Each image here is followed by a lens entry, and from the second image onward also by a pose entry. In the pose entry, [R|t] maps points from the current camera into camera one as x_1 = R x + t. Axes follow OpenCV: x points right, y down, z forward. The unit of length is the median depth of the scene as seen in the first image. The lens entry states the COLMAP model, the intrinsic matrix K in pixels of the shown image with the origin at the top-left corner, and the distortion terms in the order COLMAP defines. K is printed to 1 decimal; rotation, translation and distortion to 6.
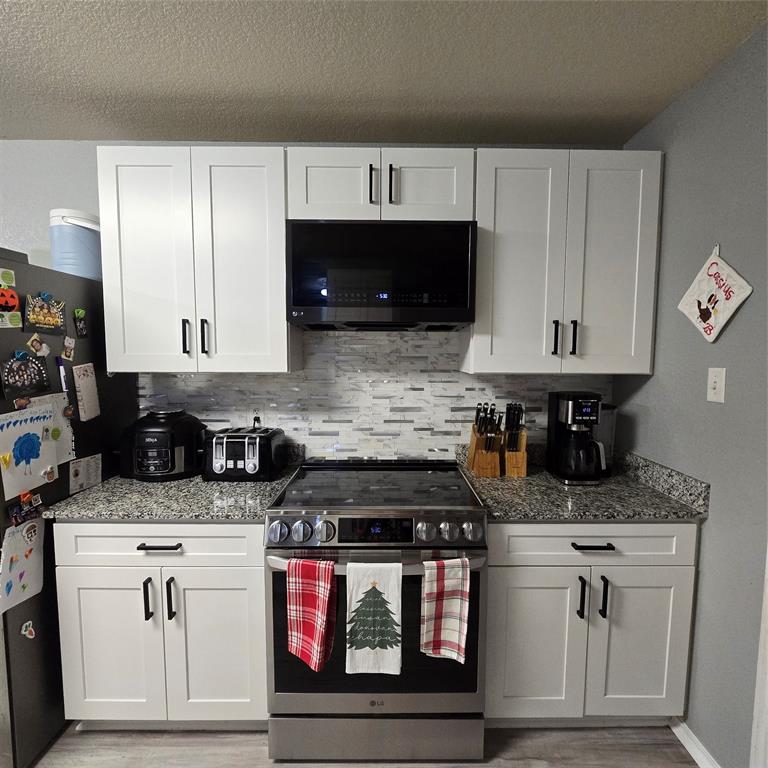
lens RADIAL K [[418.5, 0, 391.0], [0, 418.5, 382.0], [0, 0, 1]] dist [0.000932, -0.003588]
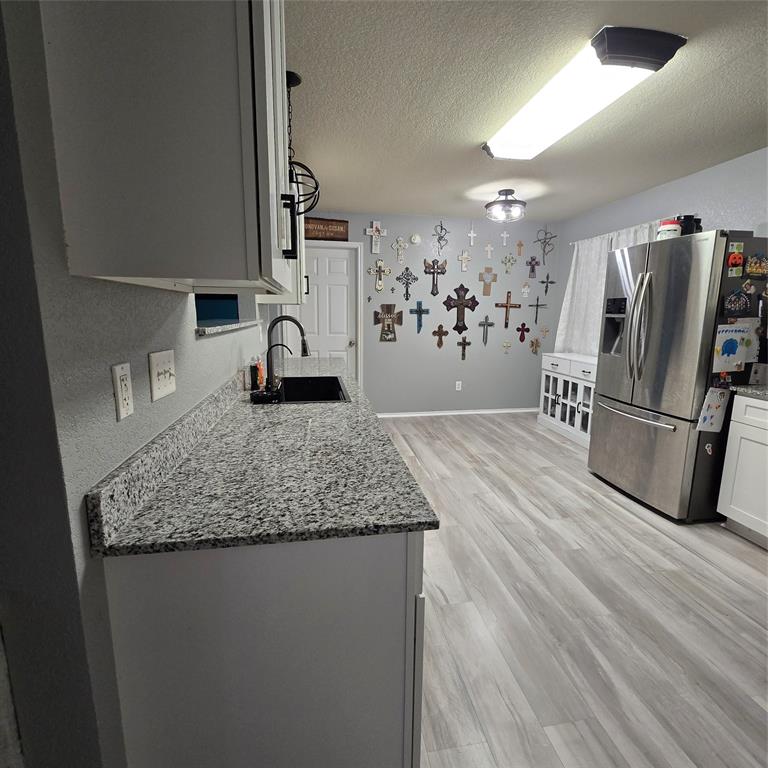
lens RADIAL K [[418.5, 0, 391.8], [0, 418.5, 385.5], [0, 0, 1]] dist [0.000932, -0.003588]
pose [[0.162372, 0.169448, -0.972071, 0.556049], [-0.081071, 0.984105, 0.158004, 0.138663], [0.983393, 0.053151, 0.173529, -0.607212]]
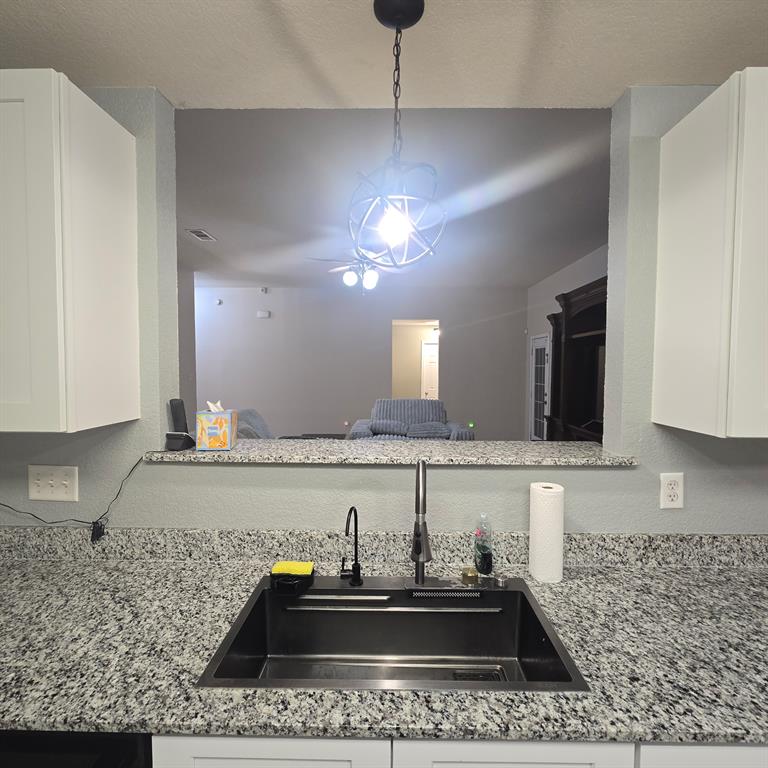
lens RADIAL K [[418.7, 0, 389.3], [0, 418.7, 381.1], [0, 0, 1]] dist [-0.001860, -0.002438]
pose [[-0.999558, -0.010074, 0.027957, -0.934725], [-0.006986, 0.994078, 0.108441, -0.055440], [-0.028884, 0.108198, -0.993710, -0.022834]]
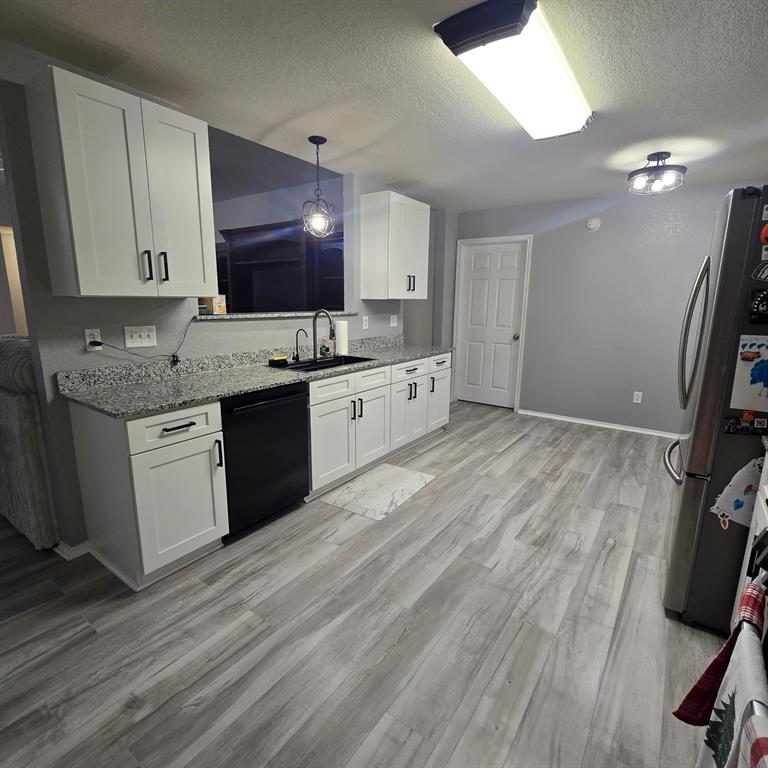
lens RADIAL K [[418.7, 0, 389.8], [0, 418.7, 383.9], [0, 0, 1]] dist [-0.001860, -0.002438]
pose [[-0.586804, 0.152392, -0.795260, 0.506764], [-0.073511, 0.968049, 0.239746, -0.000060], [0.806385, 0.199144, -0.556852, 0.735755]]
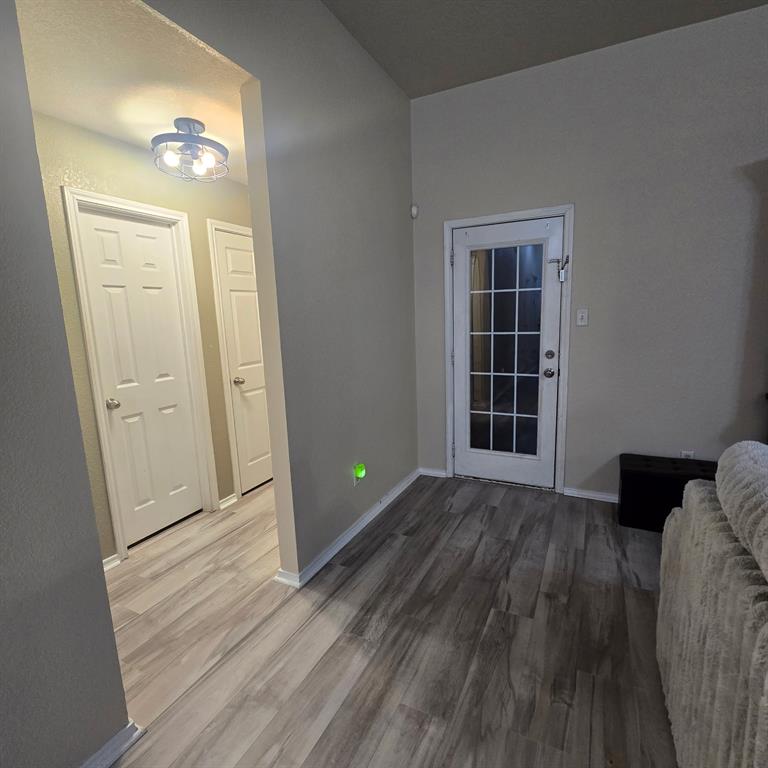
lens RADIAL K [[418.7, 0, 387.4], [0, 418.7, 382.4], [0, 0, 1]] dist [-0.001860, -0.002438]
pose [[-0.452836, 0.153507, -0.878280, -0.393425], [-0.033803, 0.981403, 0.188959, 0.343272], [0.890953, 0.115256, -0.439226, -4.334544]]
